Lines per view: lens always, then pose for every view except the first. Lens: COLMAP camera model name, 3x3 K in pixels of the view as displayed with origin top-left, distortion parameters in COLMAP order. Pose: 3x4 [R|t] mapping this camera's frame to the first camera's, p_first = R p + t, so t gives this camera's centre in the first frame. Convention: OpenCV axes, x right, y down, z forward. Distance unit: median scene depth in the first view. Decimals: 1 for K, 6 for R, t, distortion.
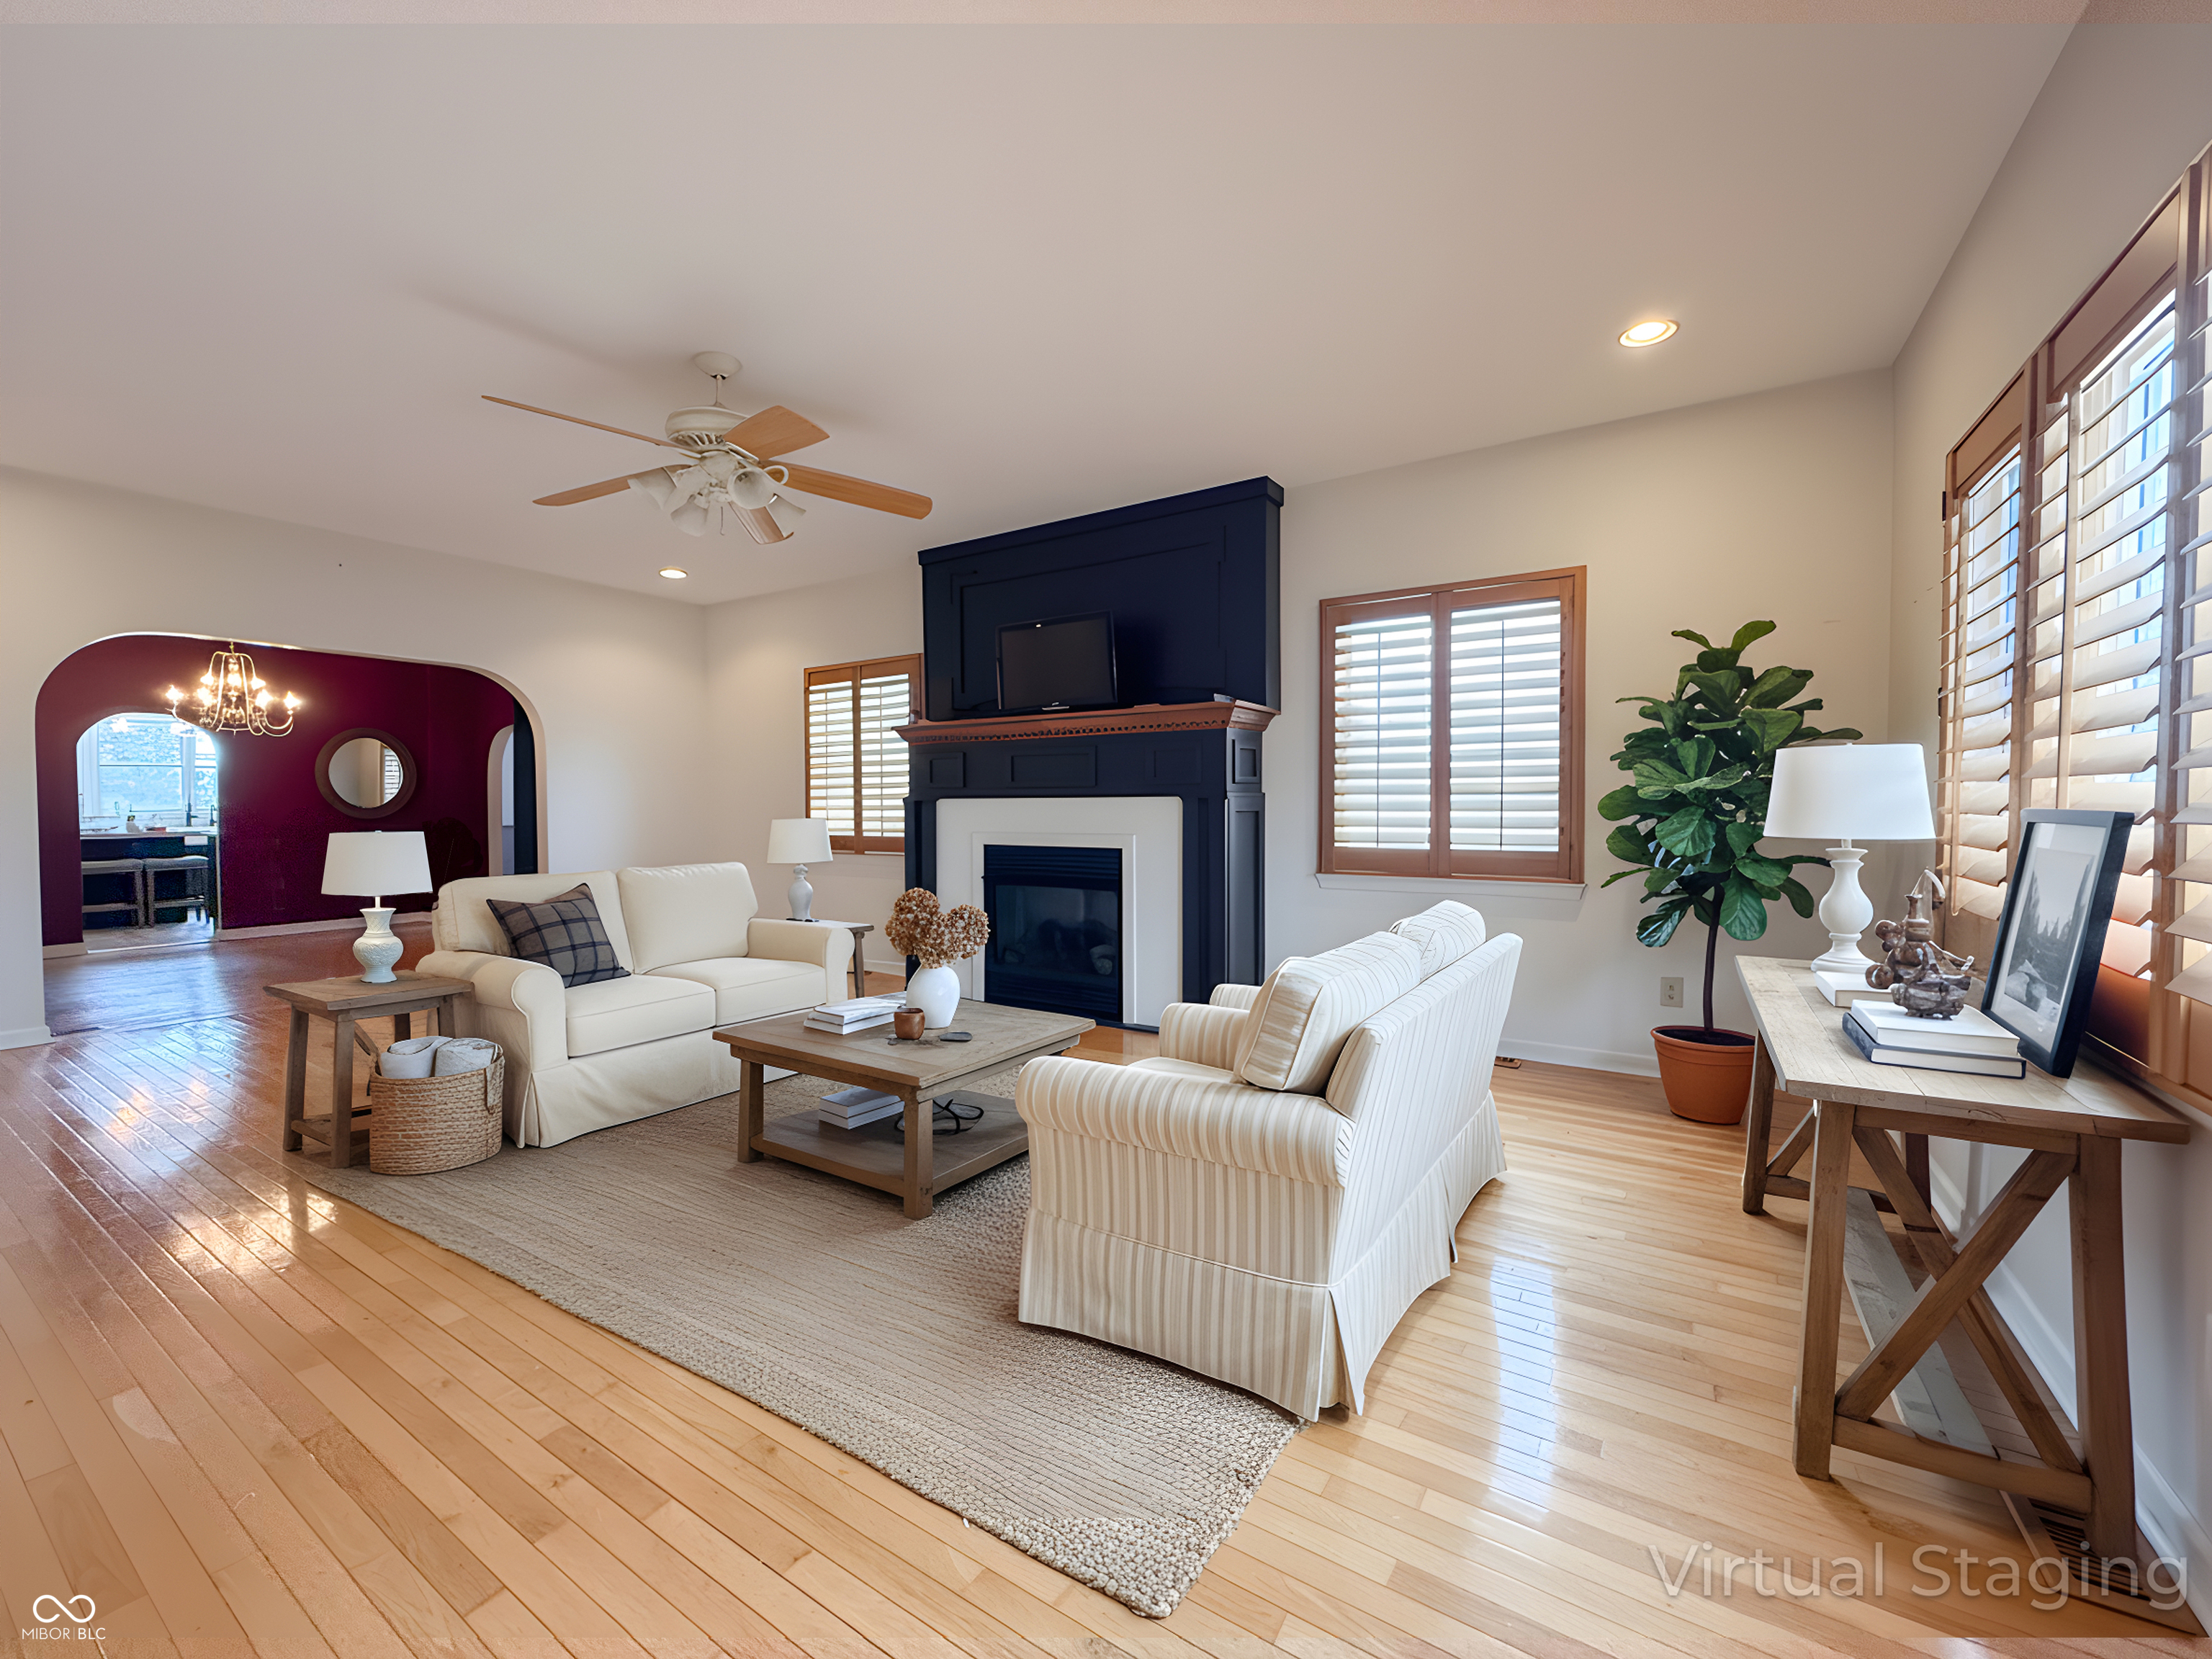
lens RADIAL K [[893.2, 0, 1110.2], [0, 893.2, 827.9], [0, 0, 1]] dist [-0.001013, 0.000101]
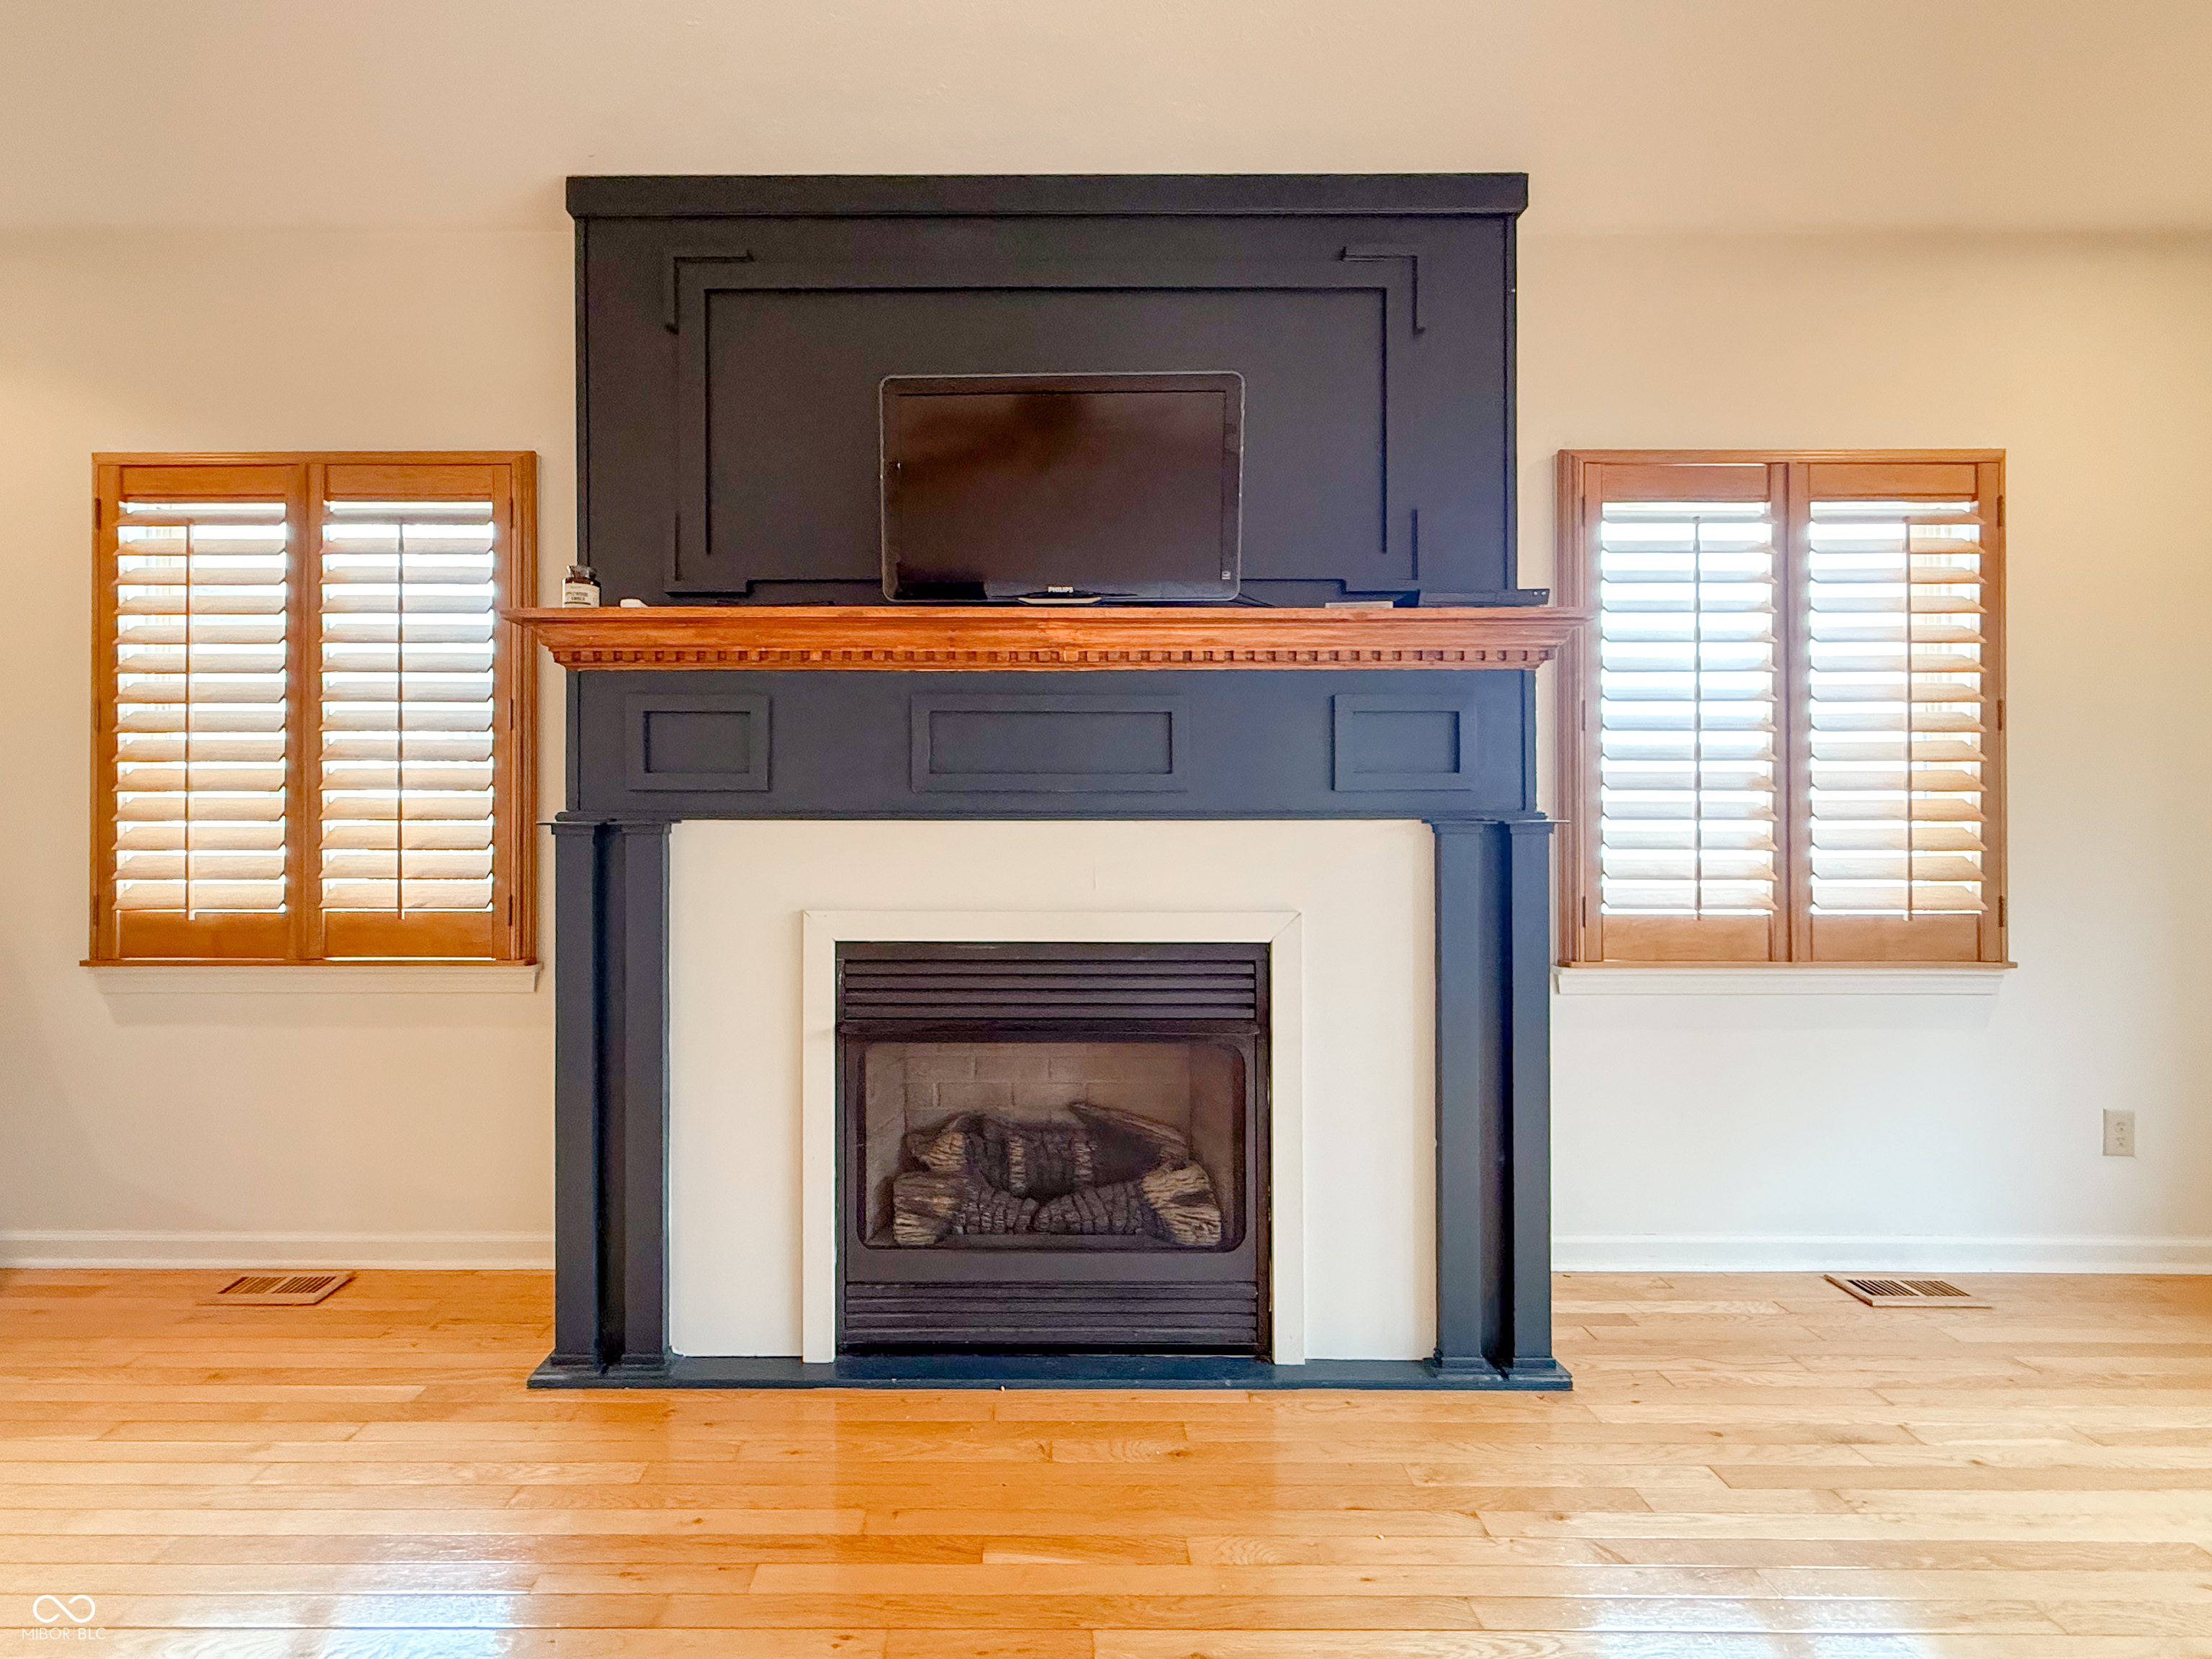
lens RADIAL K [[893.2, 0, 1119.3], [0, 893.2, 826.1], [0, 0, 1]] dist [-0.001013, 0.000101]
pose [[0.841373, 0.000511, 0.540455, -0.240649], [0.011121, 0.999771, -0.018258, -0.022055], [-0.540341, 0.021372, 0.841175, 0.607438]]
